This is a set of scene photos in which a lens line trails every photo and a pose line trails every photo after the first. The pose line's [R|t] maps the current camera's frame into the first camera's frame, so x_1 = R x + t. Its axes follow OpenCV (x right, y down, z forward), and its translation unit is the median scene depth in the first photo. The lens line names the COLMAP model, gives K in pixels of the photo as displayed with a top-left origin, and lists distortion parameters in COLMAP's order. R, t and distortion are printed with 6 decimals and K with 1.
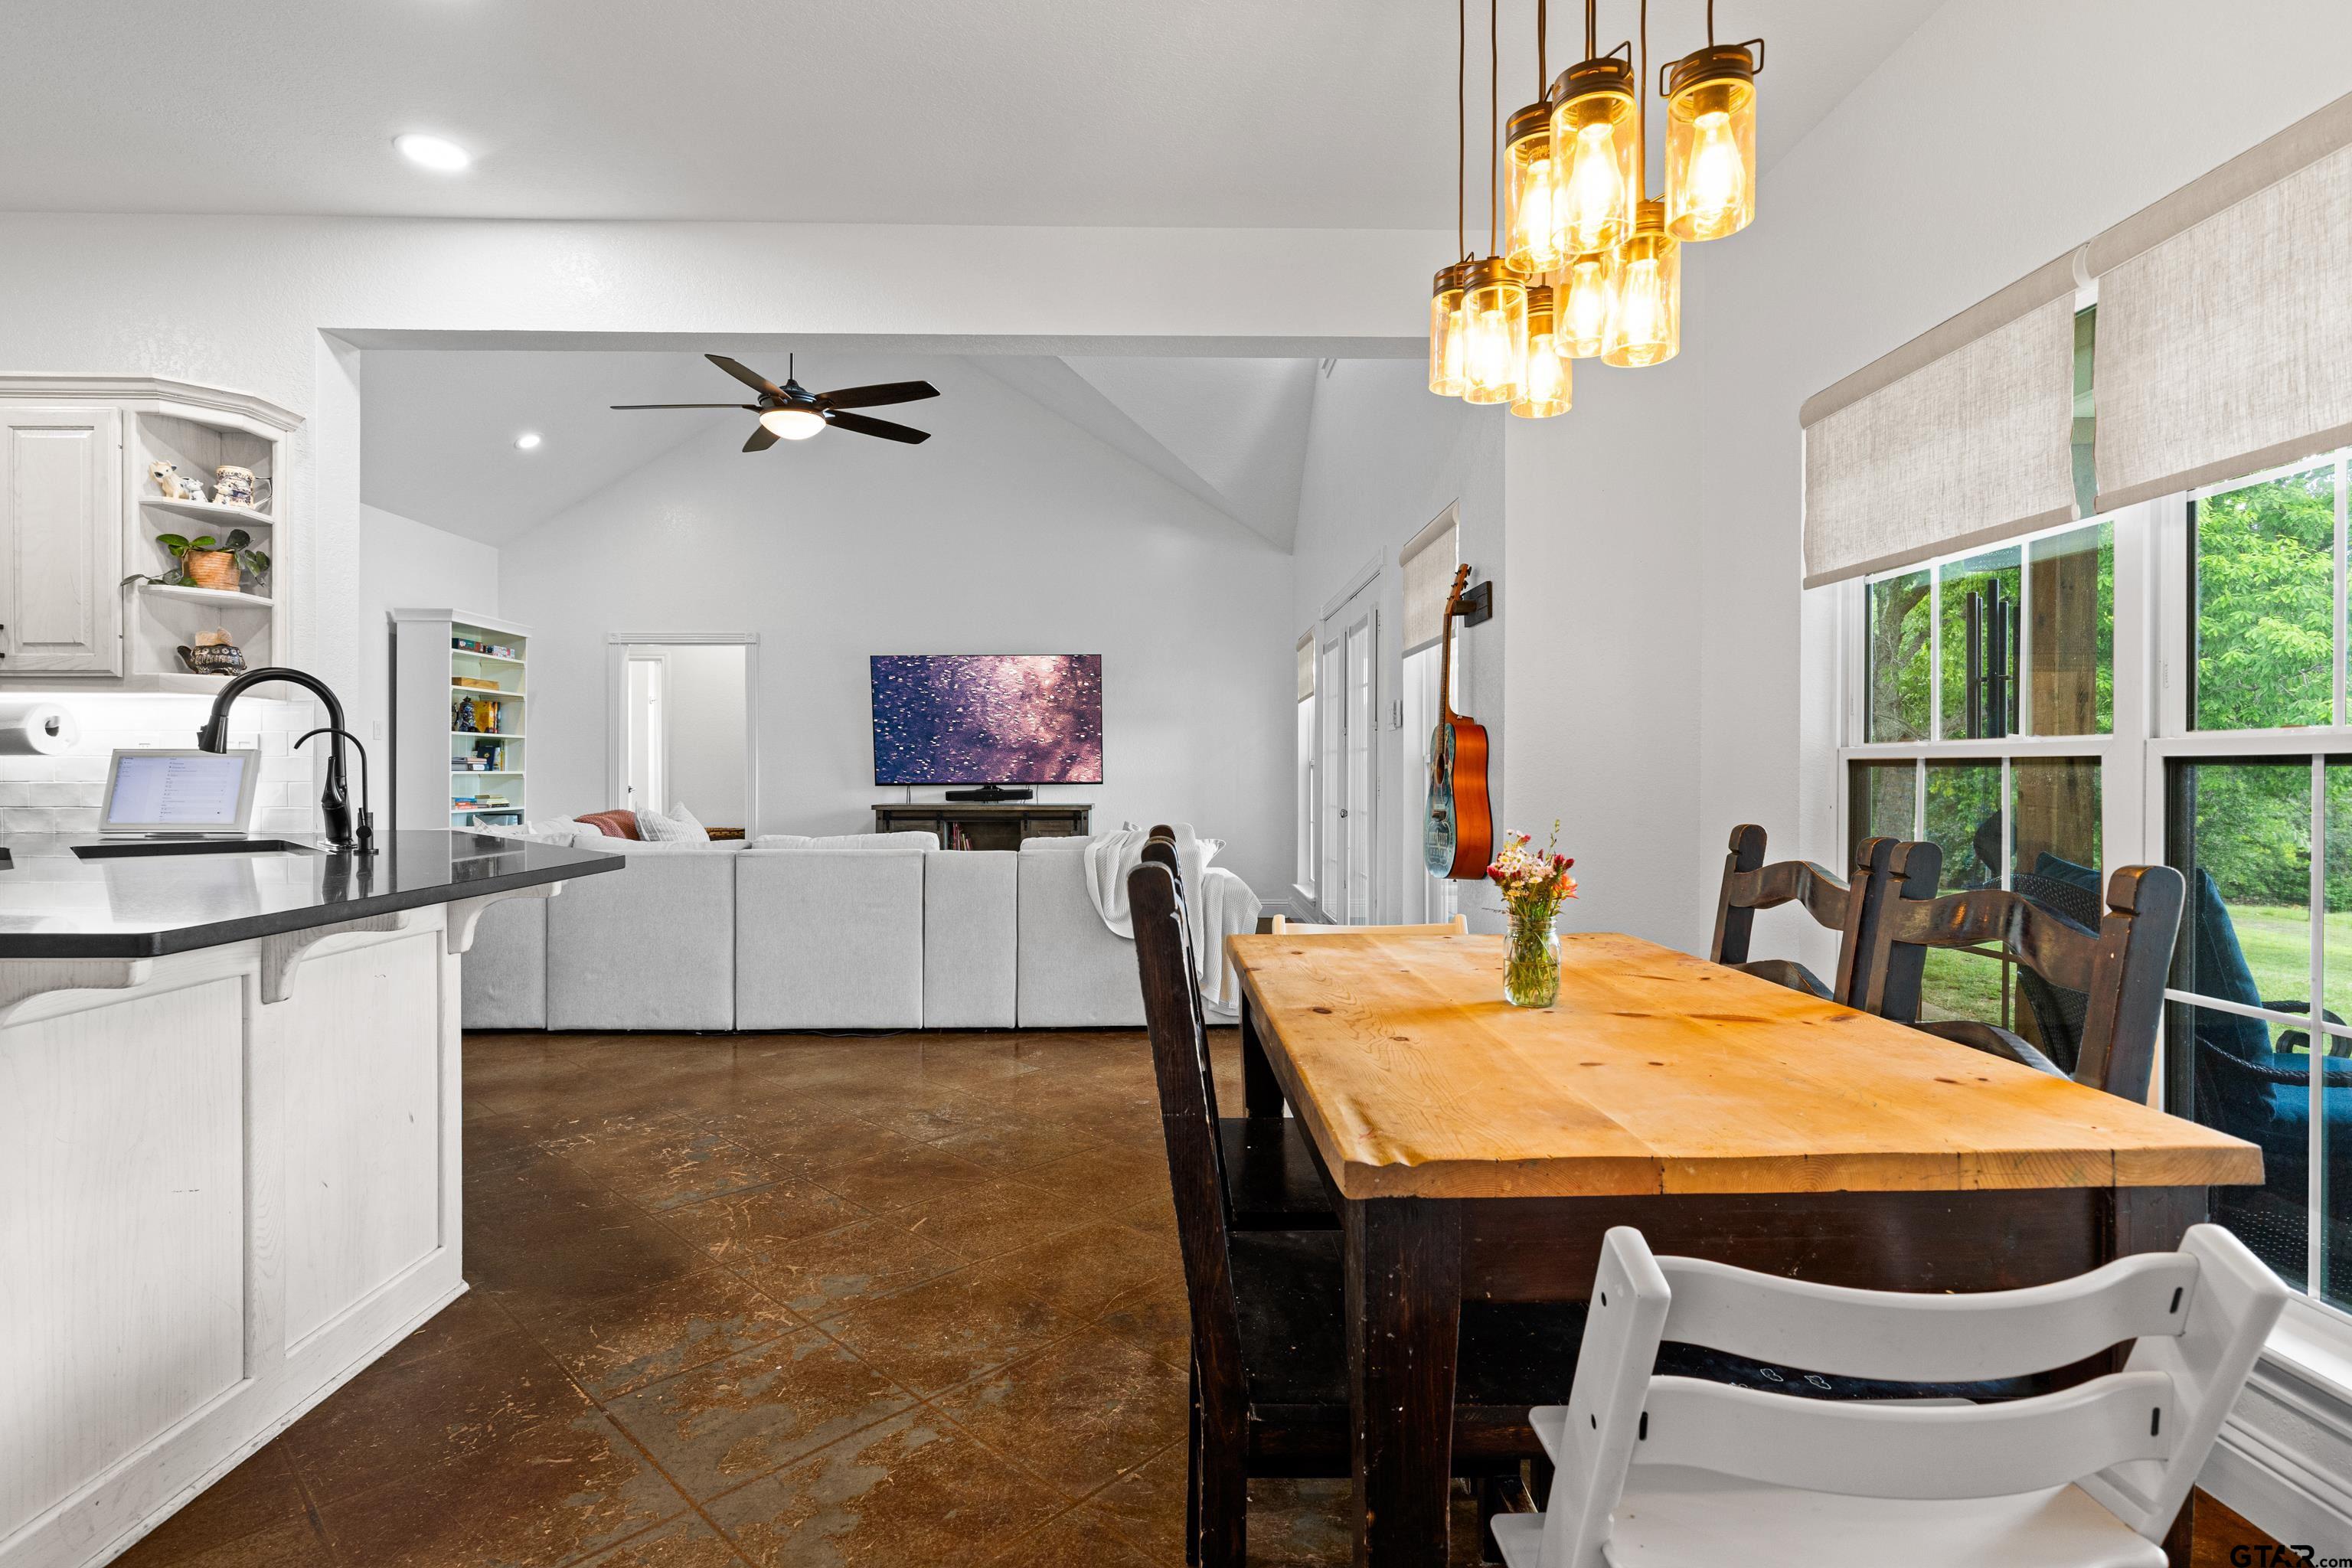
lens RADIAL K [[1157.2, 0, 1180.0], [0, 1157.2, 769.9], [0, 0, 1]] dist [0.009824, -0.000133]
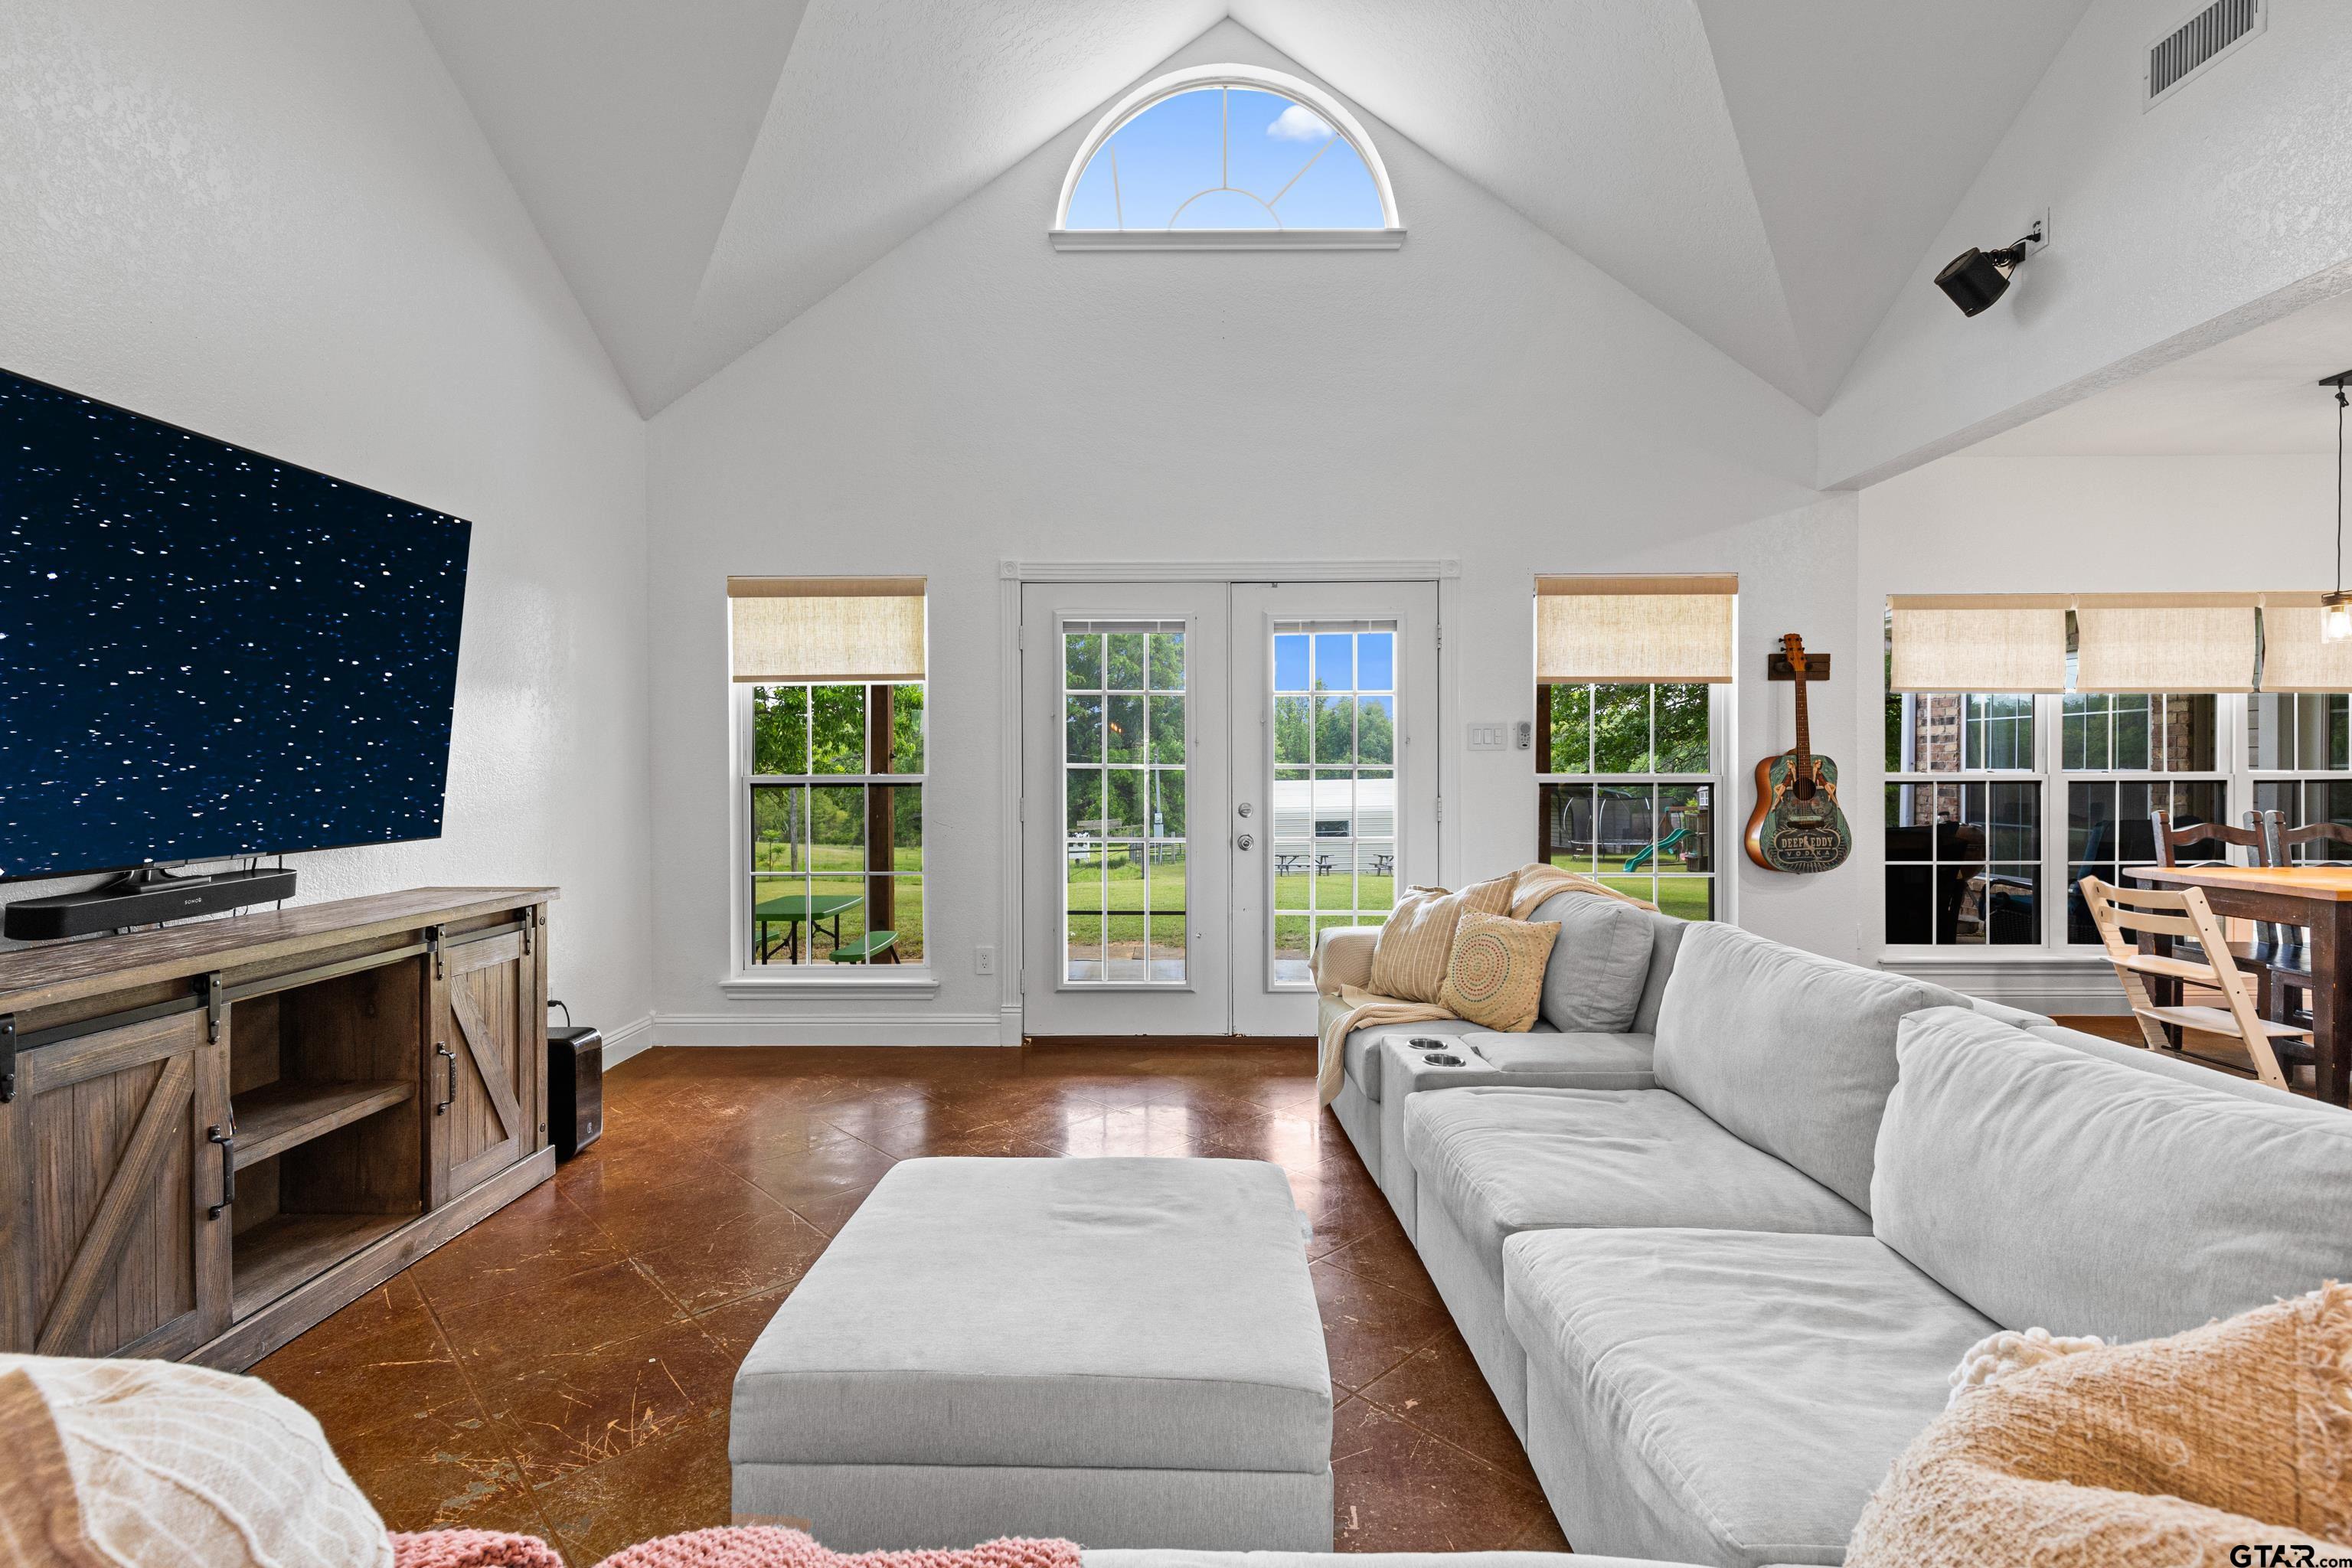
lens RADIAL K [[1060.6, 0, 1176.0], [0, 1060.6, 784.0], [0, 0, 1]] dist [0.002294, -0.000300]
pose [[0.037537, -0.013227, 0.999208, -1.397562], [0.004358, 0.999905, 0.013072, -0.035834], [-0.999286, 0.003864, 0.037591, 2.332494]]
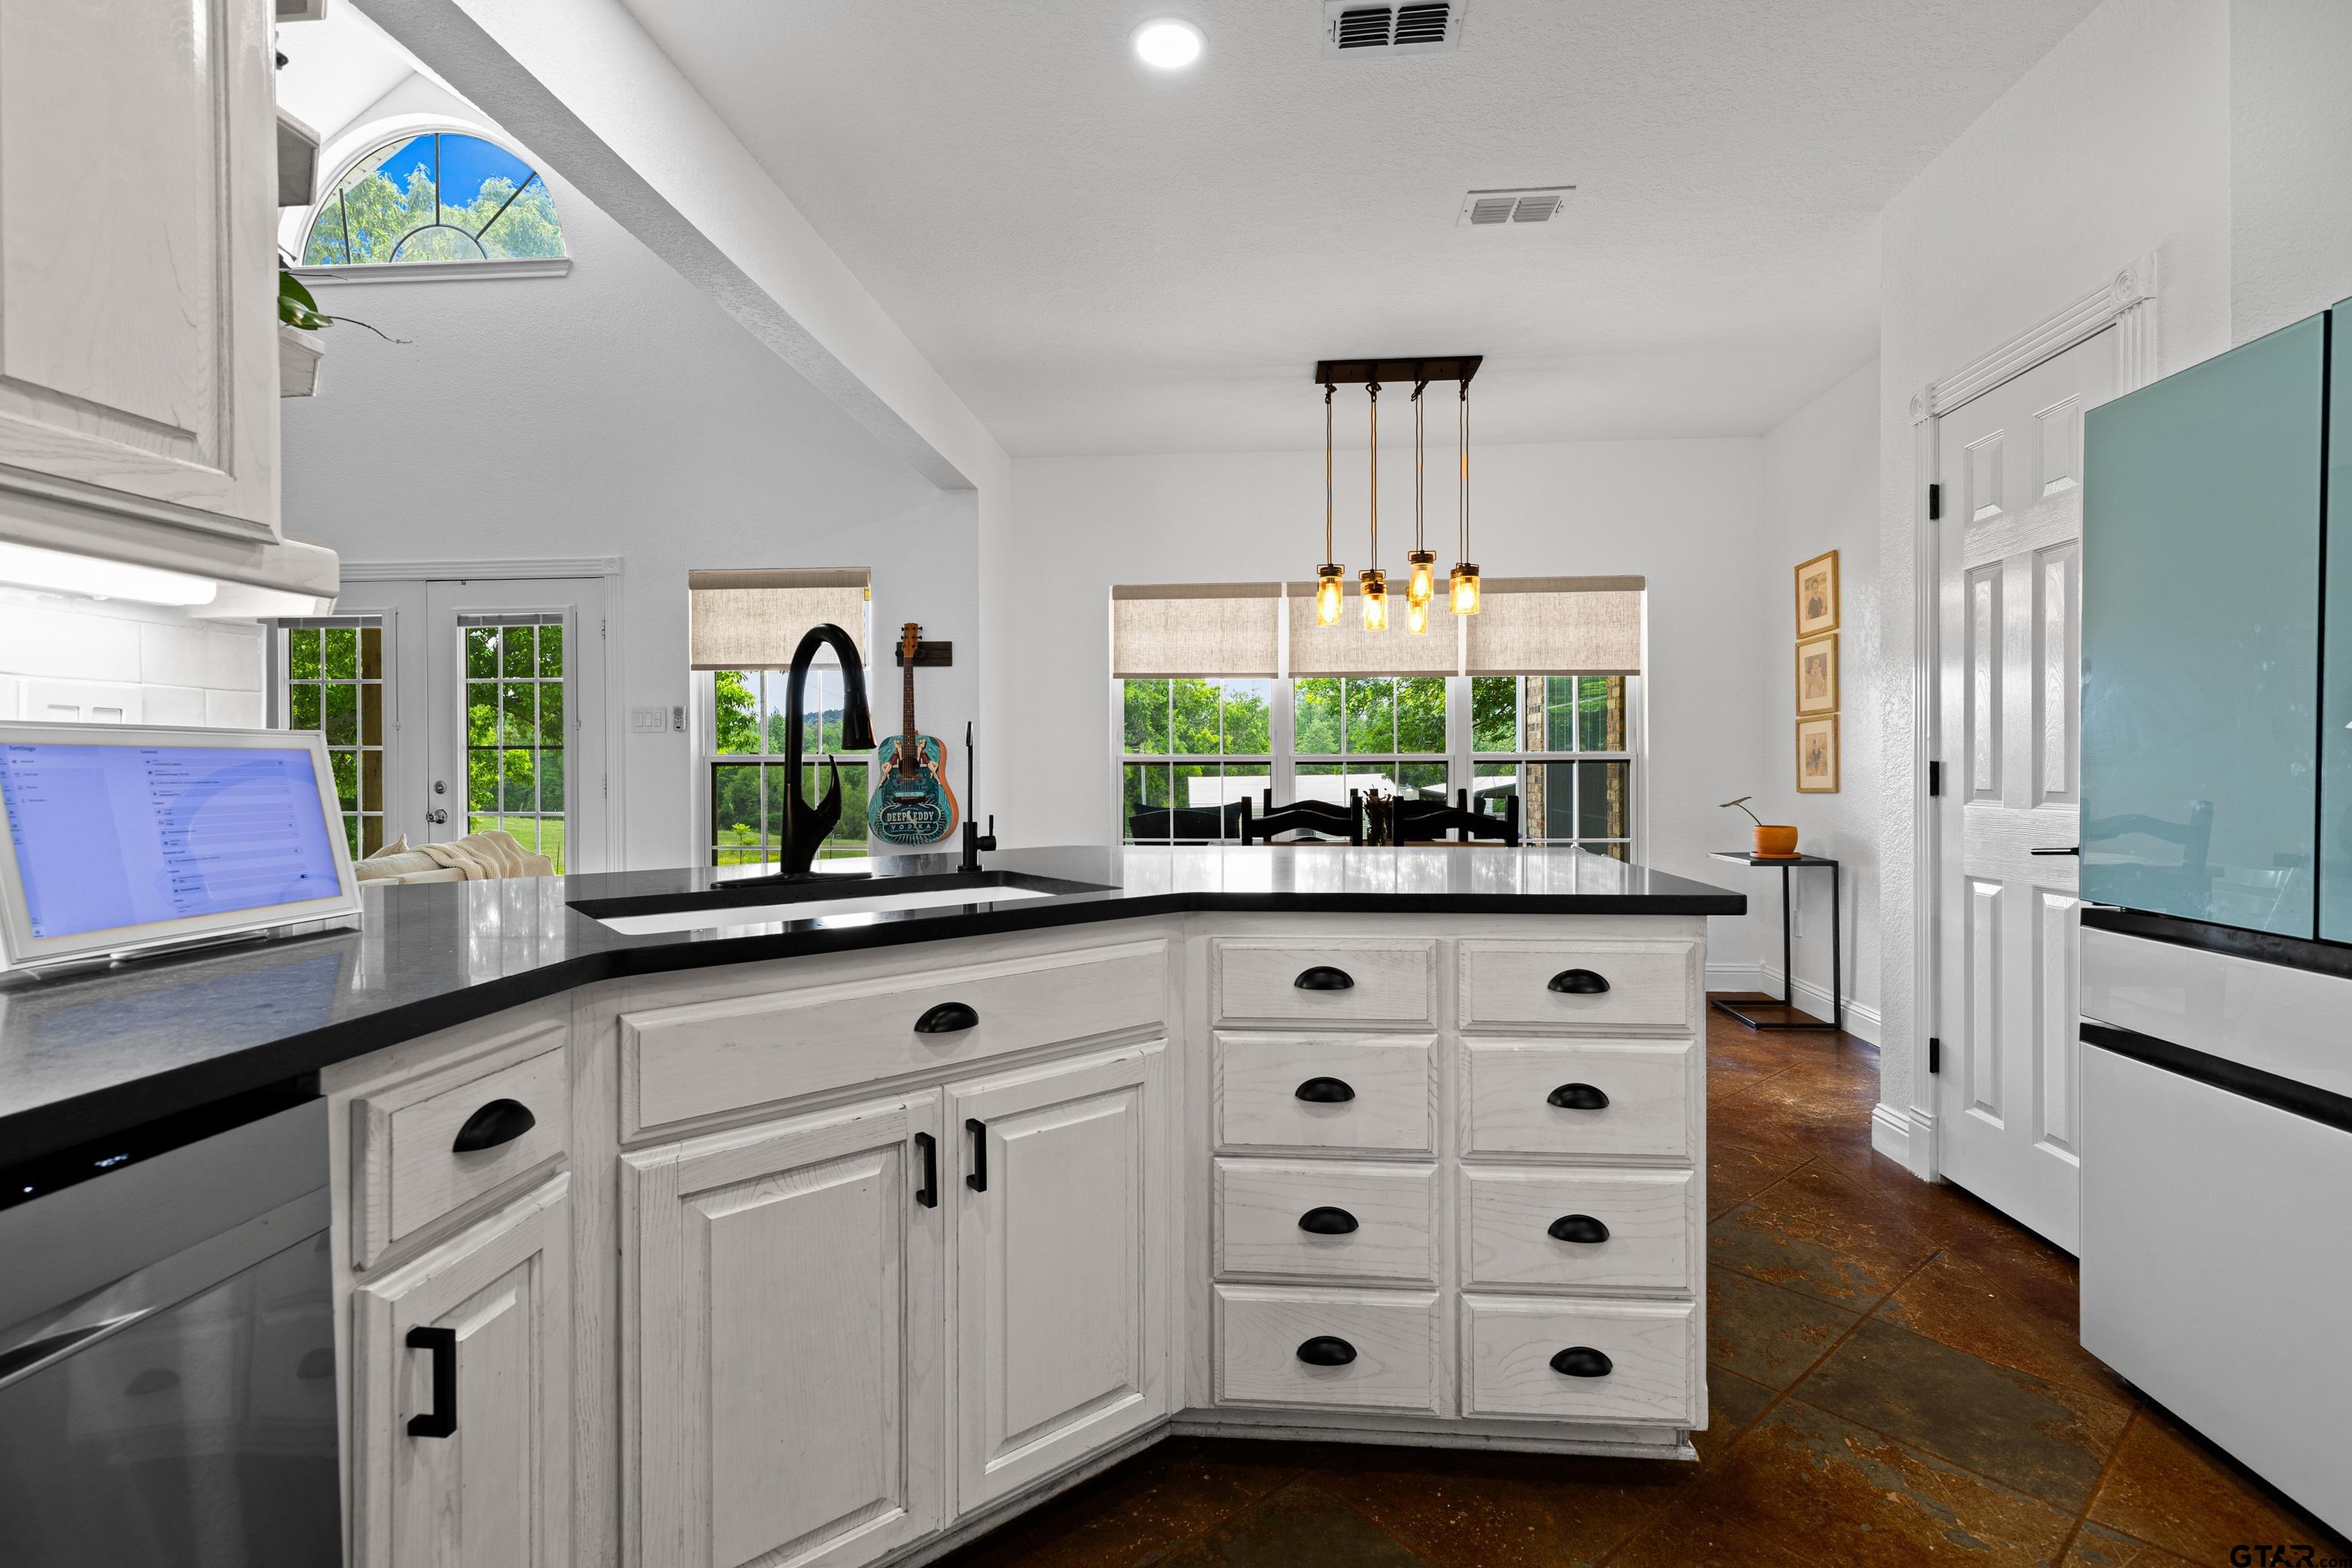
lens RADIAL K [[1061.3, 0, 1192.4], [0, 1061.3, 772.4], [0, 0, 1]] dist [0.007526, -0.000425]
pose [[0.104911, -0.005952, 0.994464, -1.430057], [0.005074, 0.999972, 0.005450, -0.000043], [-0.994469, 0.004475, 0.104939, 0.735209]]
